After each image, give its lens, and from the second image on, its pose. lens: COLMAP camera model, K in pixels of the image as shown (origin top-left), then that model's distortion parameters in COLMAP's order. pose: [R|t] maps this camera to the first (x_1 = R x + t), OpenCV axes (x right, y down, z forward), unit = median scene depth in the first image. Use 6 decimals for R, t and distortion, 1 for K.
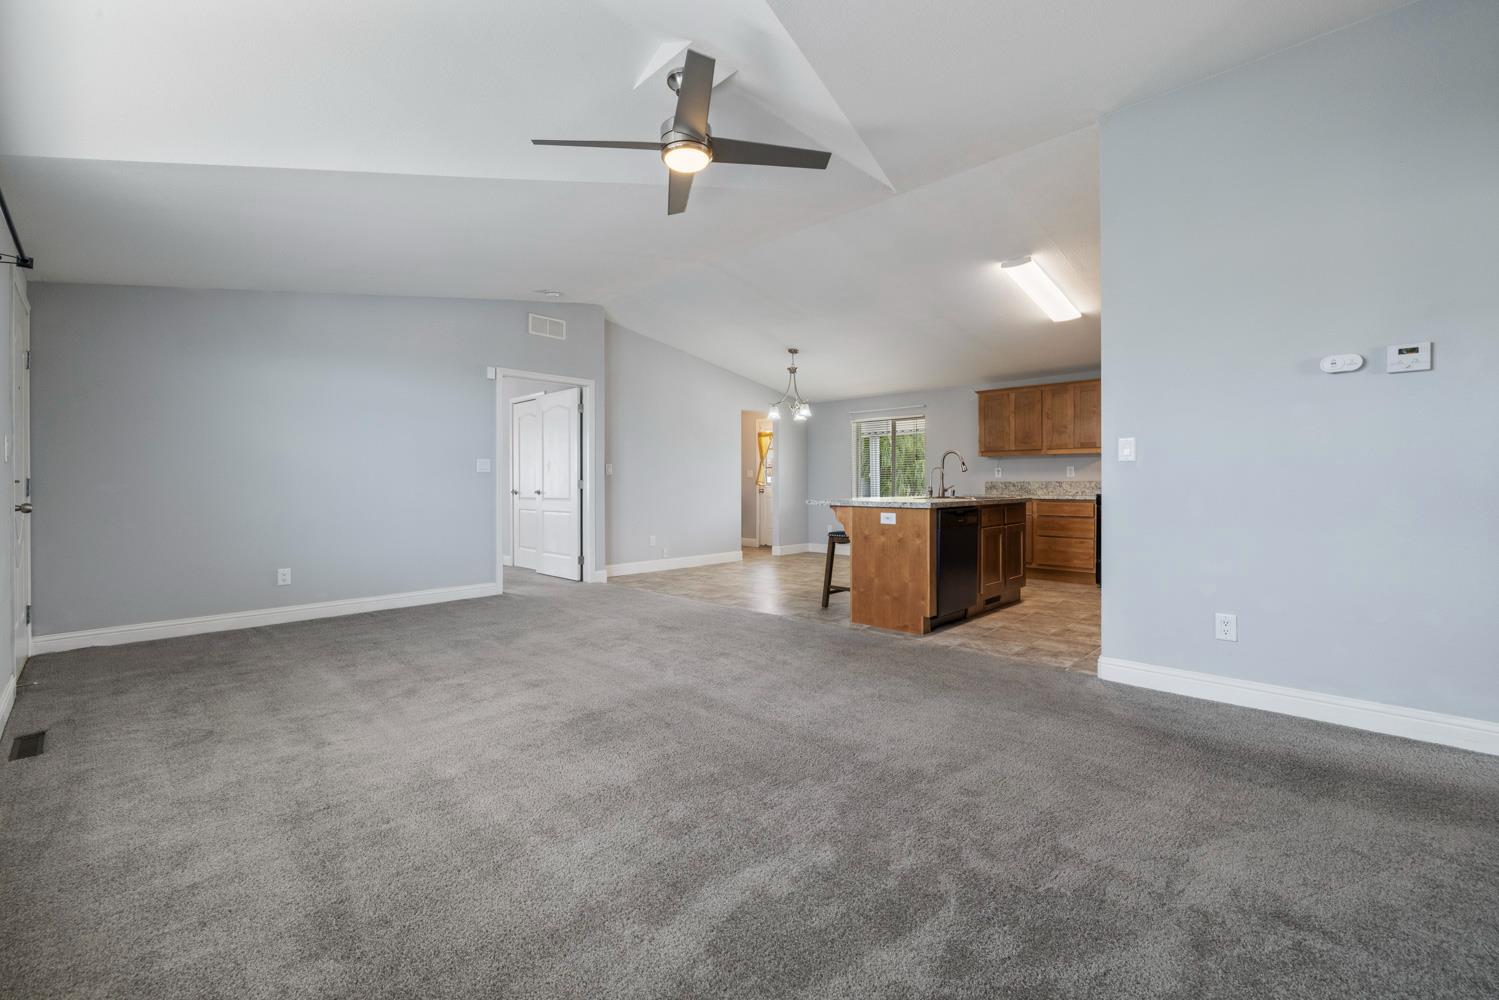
lens RADIAL K [[633.5, 0, 758.2], [0, 633.5, 491.0], [0, 0, 1]] dist [-0.002959, 0.000026]
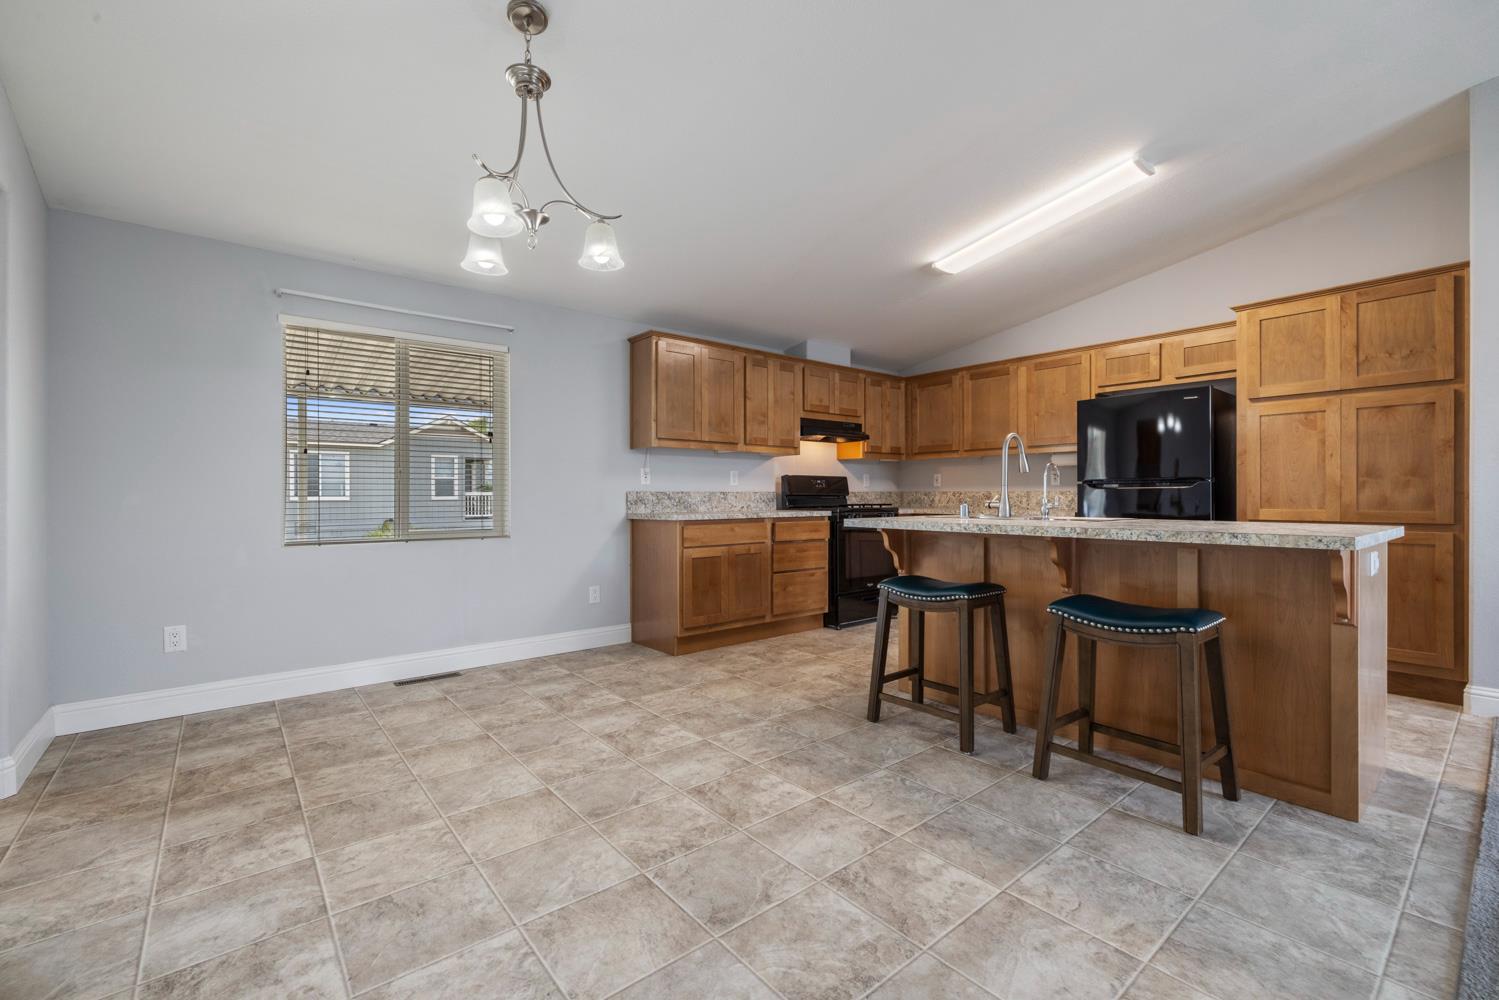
lens RADIAL K [[633.5, 0, 740.4], [0, 633.5, 502.0], [0, 0, 1]] dist [-0.002959, 0.000026]
pose [[0.140604, -0.002728, 0.990062, -0.226339], [0.008938, 0.999959, 0.001486, -0.005390], [-0.990026, 0.008640, 0.140623, 0.956035]]
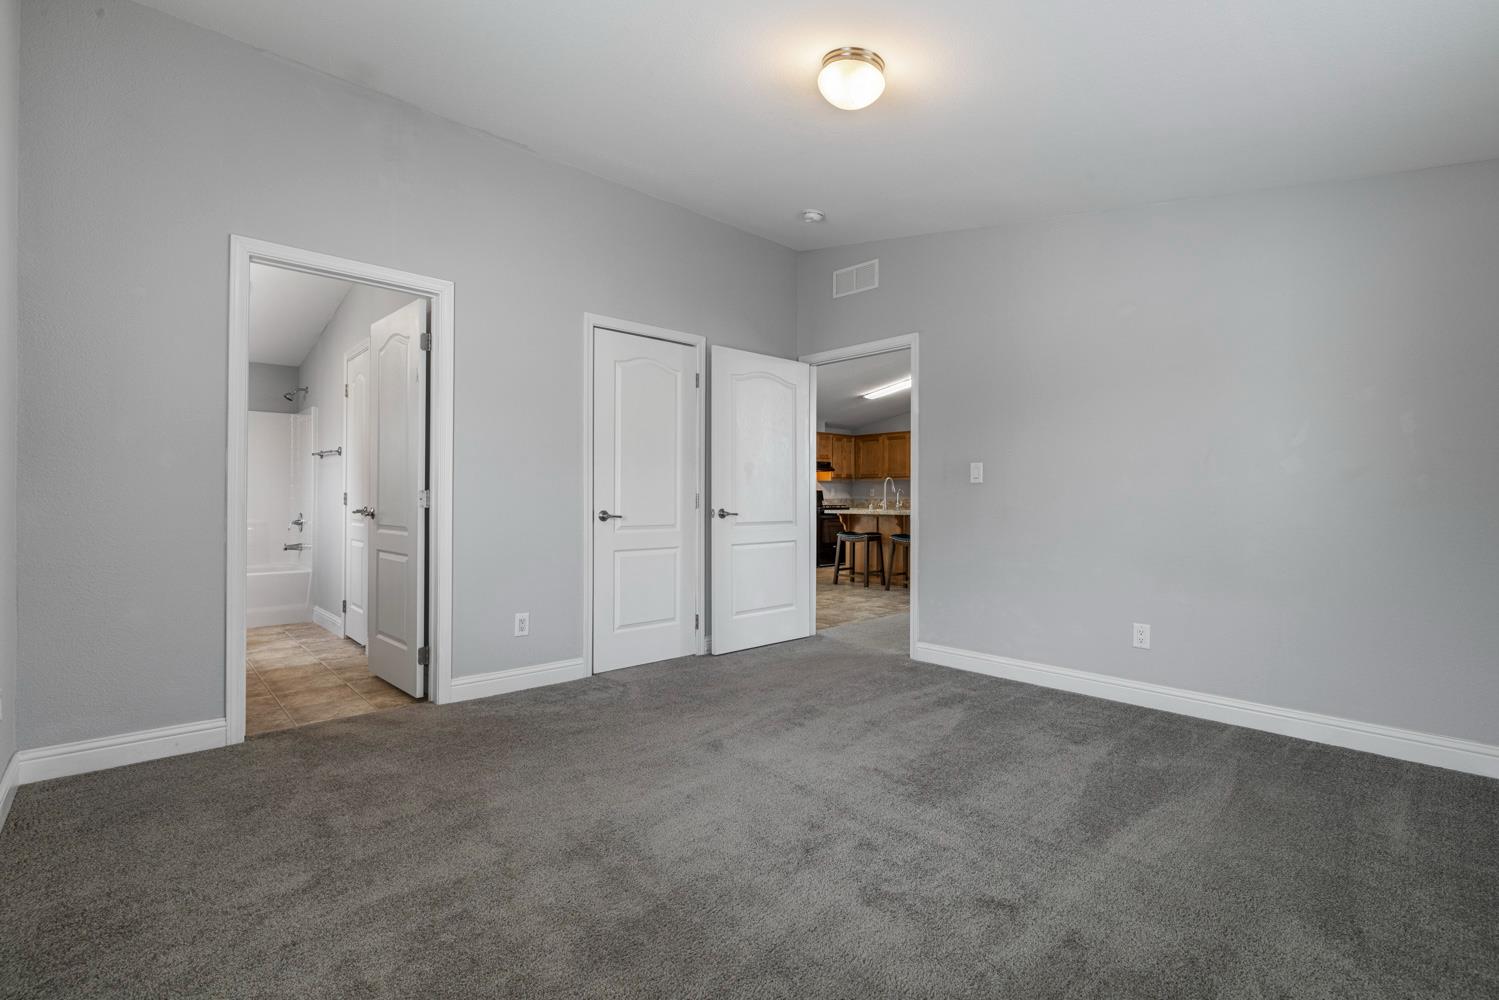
lens RADIAL K [[672.0, 0, 747.2], [0, 672.0, 498.8], [0, 0, 1]] dist [0.004267, -0.000135]
pose [[0.067424, 0.010086, 0.997673, -1.028539], [-0.002675, 0.999947, -0.009928, 0.001282], [-0.997721, -0.001999, 0.067448, 1.006896]]
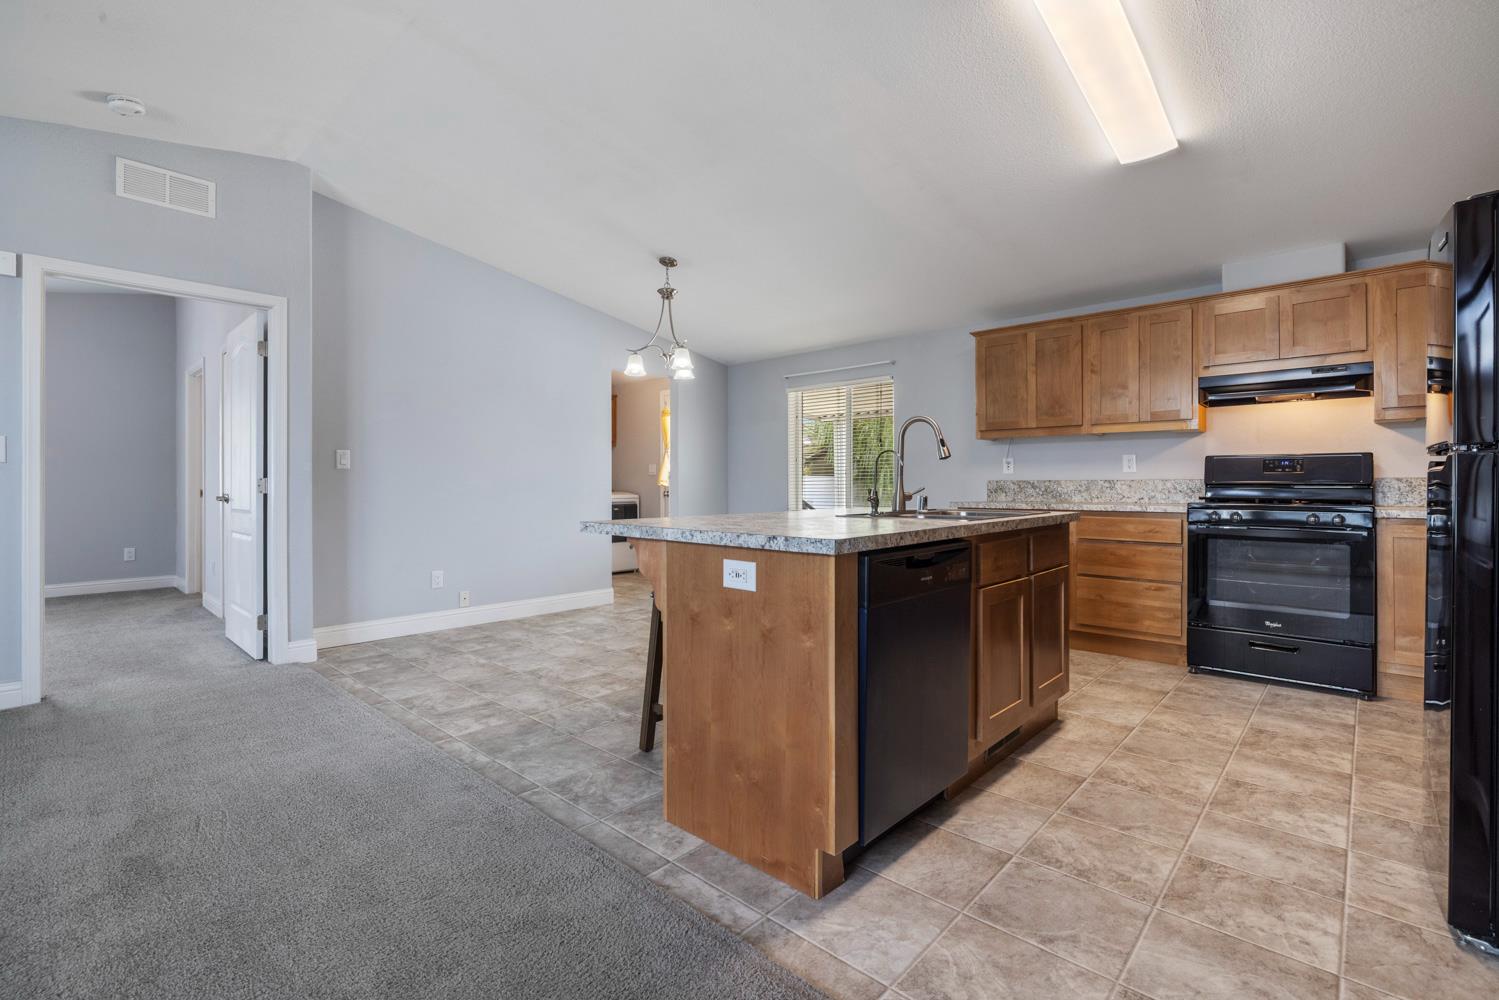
lens RADIAL K [[672.0, 0, 761.3], [0, 672.0, 486.1], [0, 0, 1]] dist [0.004267, -0.000135]
pose [[0.999778, -0.000125, 0.021080, 0.142797], [0.000257, 0.999980, -0.006248, -0.005861], [-0.021079, 0.006252, 0.999758, 0.399831]]
